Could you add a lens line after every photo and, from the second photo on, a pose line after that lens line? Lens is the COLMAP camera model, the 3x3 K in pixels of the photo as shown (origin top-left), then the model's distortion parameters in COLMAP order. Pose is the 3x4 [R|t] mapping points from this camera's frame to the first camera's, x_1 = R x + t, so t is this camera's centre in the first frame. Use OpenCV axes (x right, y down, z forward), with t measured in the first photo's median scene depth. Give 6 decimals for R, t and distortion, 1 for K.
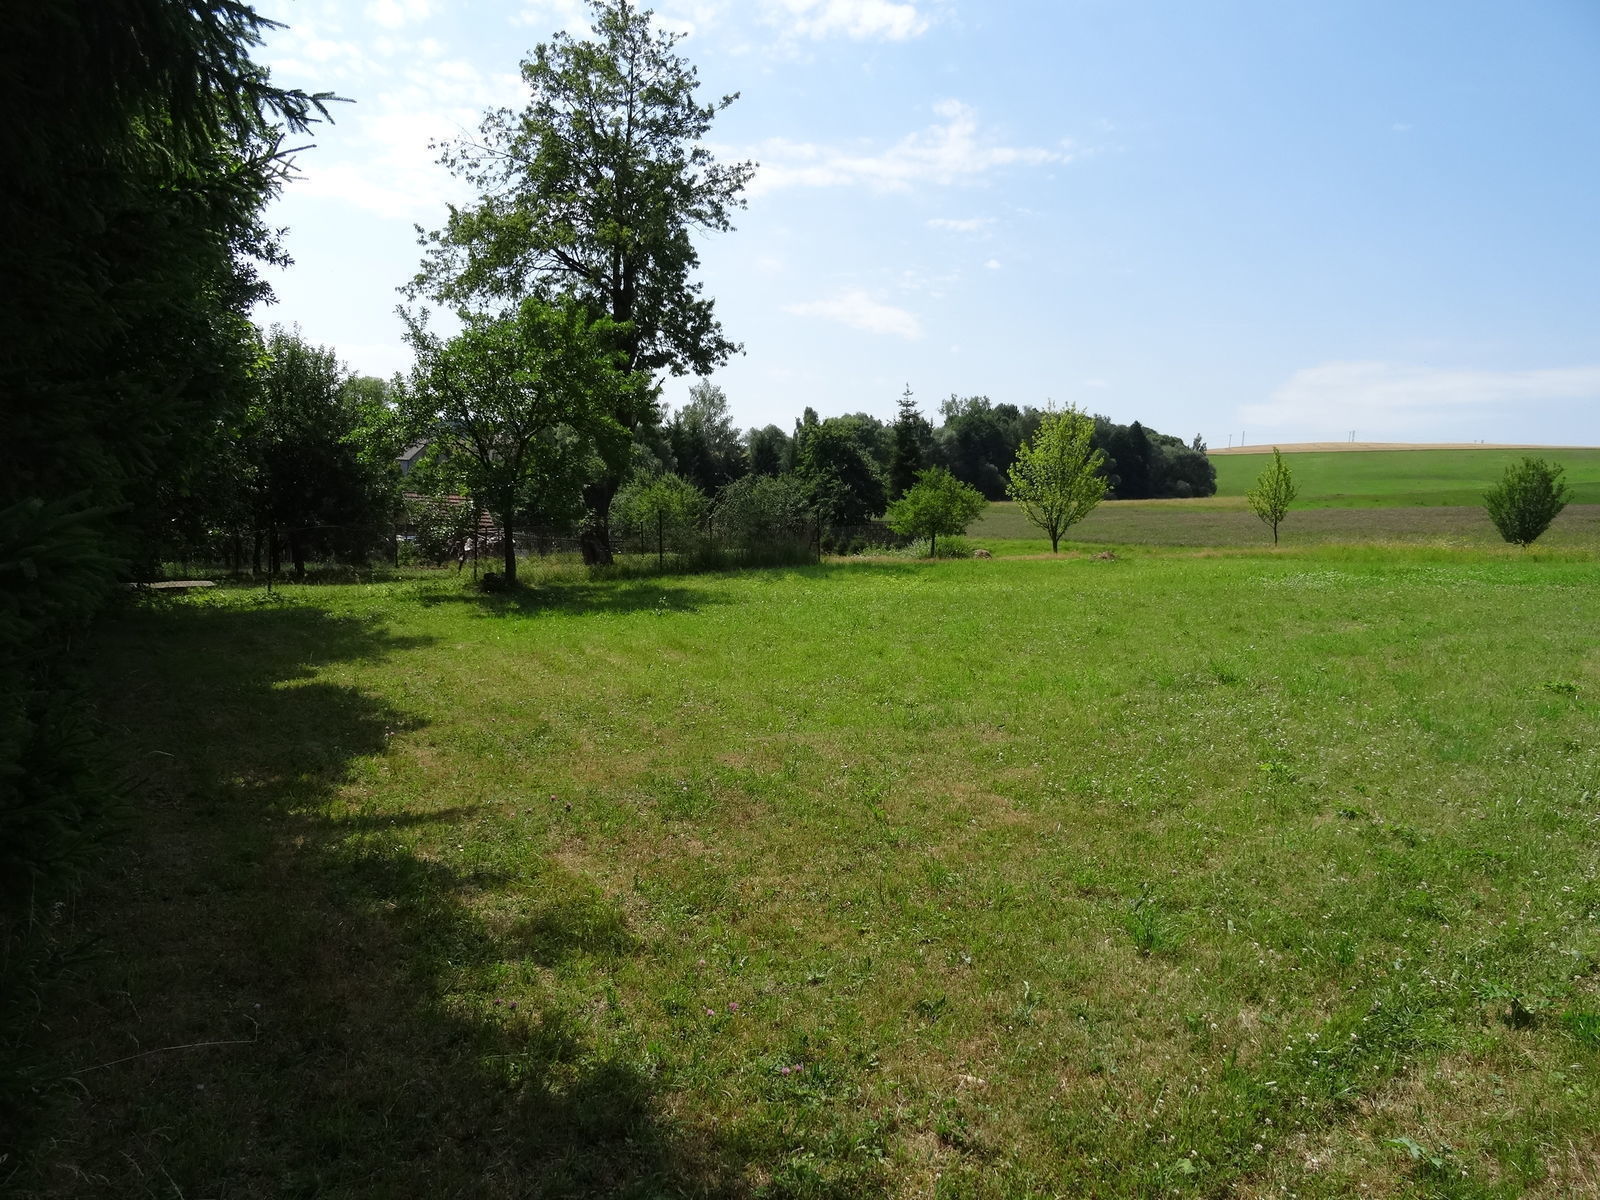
lens RADIAL K [[1139.7, 0, 800.0], [0, 1139.7, 600.0], [0, 0, 1]] dist [0.003269, 0.002930]
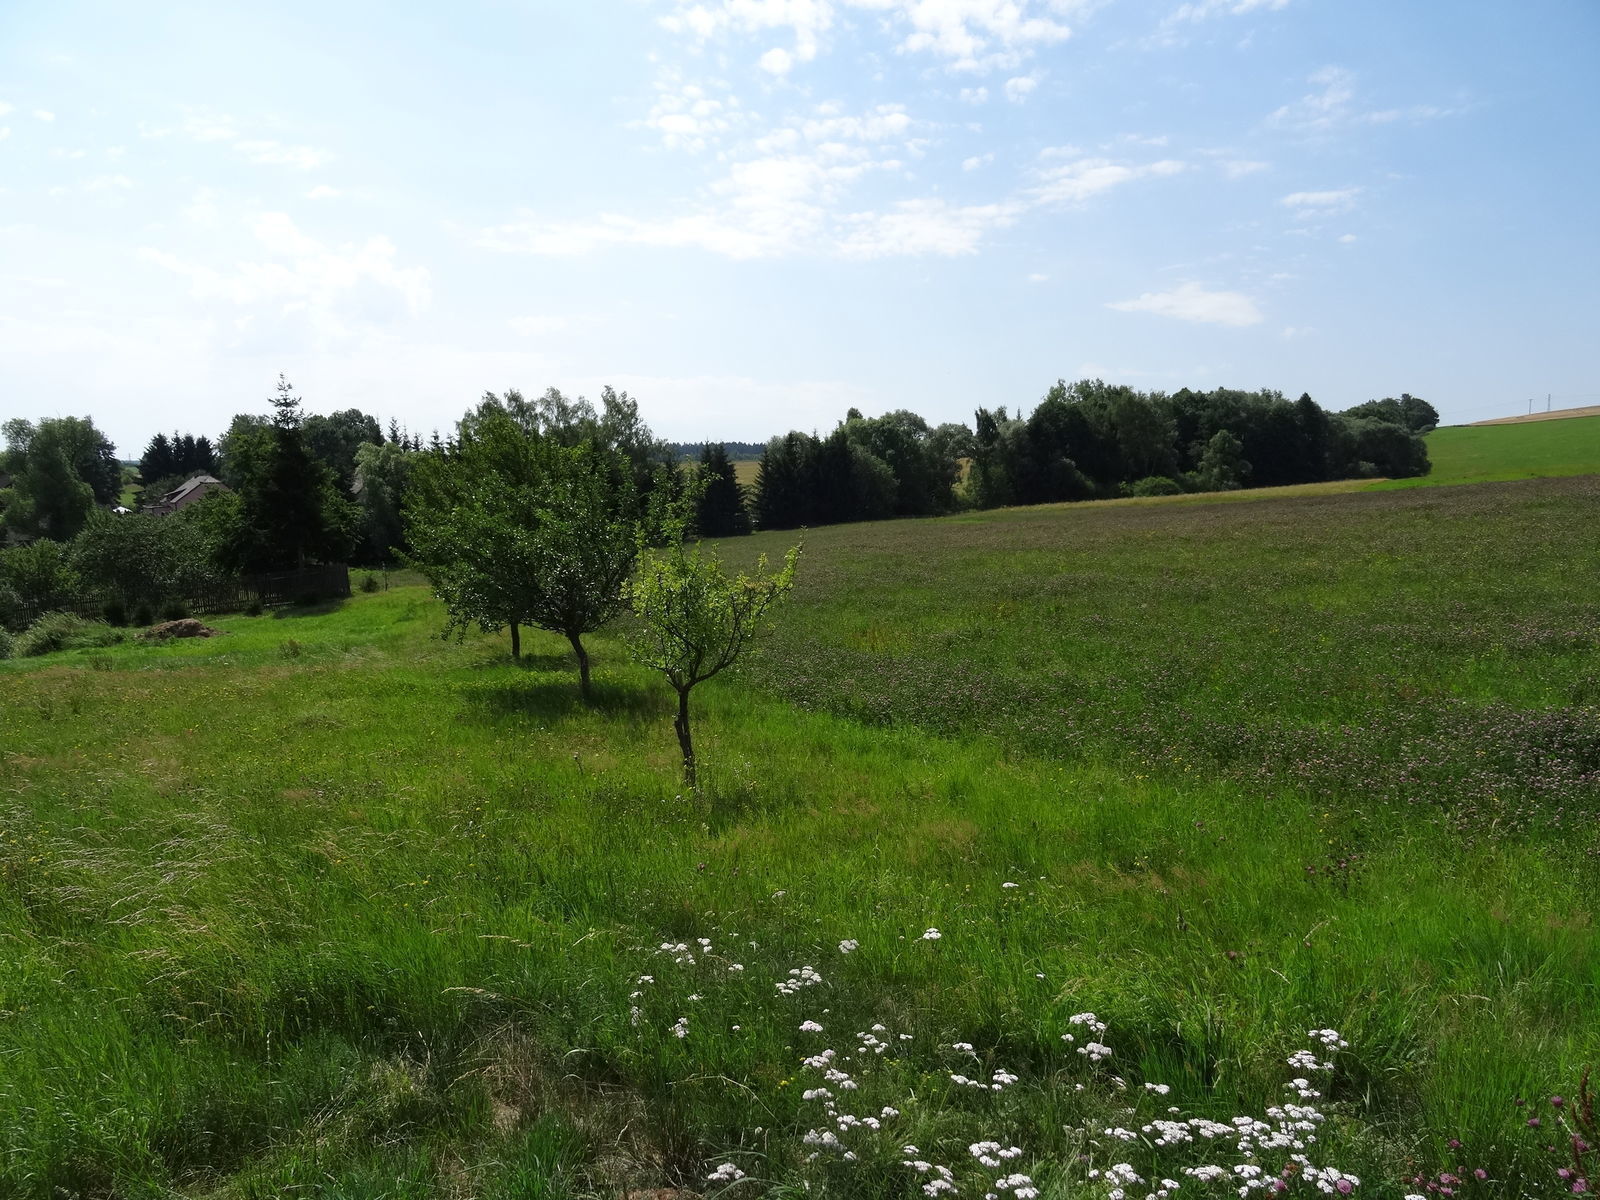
lens RADIAL K [[1139.7, 0, 800.0], [0, 1139.7, 600.0], [0, 0, 1]] dist [0.003269, 0.002930]
pose [[0.965111, -0.032746, -0.259786, 0.275990], [0.030822, 0.999459, -0.011477, -0.014622], [0.260021, 0.003069, 0.965598, 0.187296]]
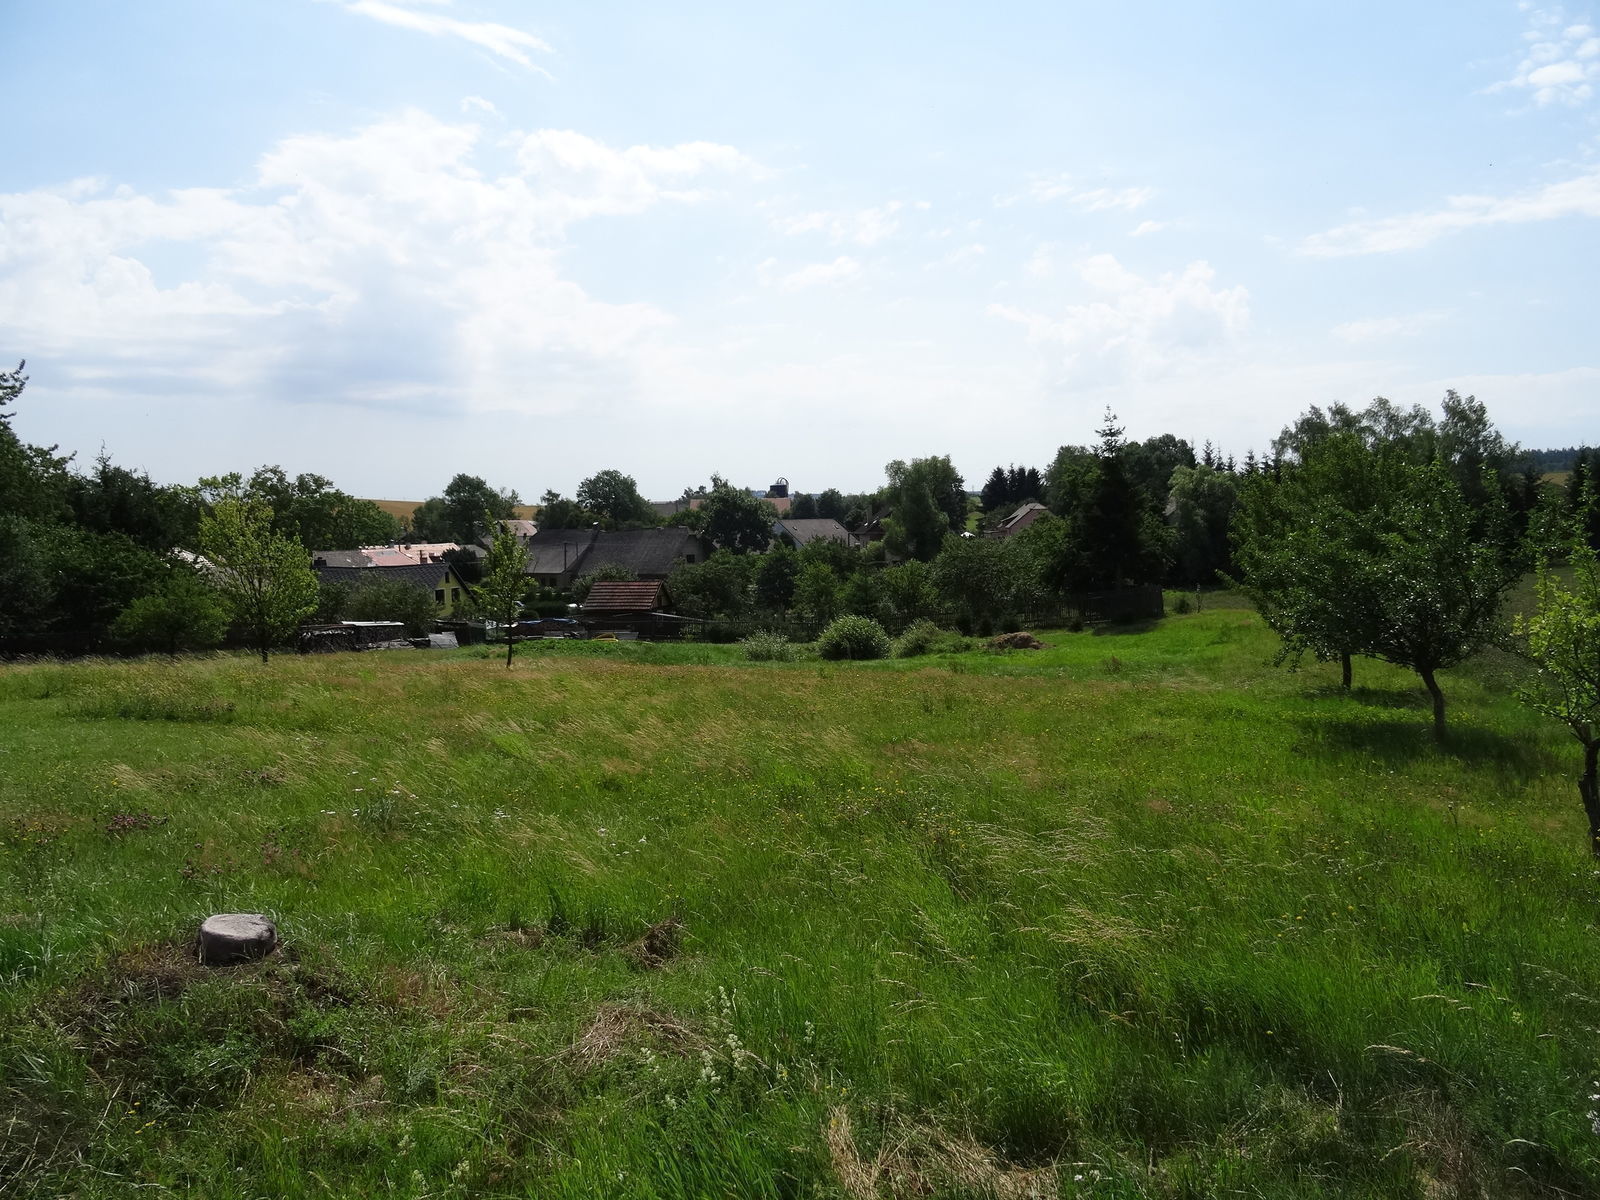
lens RADIAL K [[1141.5, 0, 800.5], [0, 1141.5, 607.7], [0, 0, 1]] dist [0.001212, -0.005504]
pose [[0.594845, -0.008850, -0.803792, 0.269568], [-0.021424, 0.999410, -0.026859, -0.015100], [0.803555, 0.033197, 0.594304, 0.180133]]
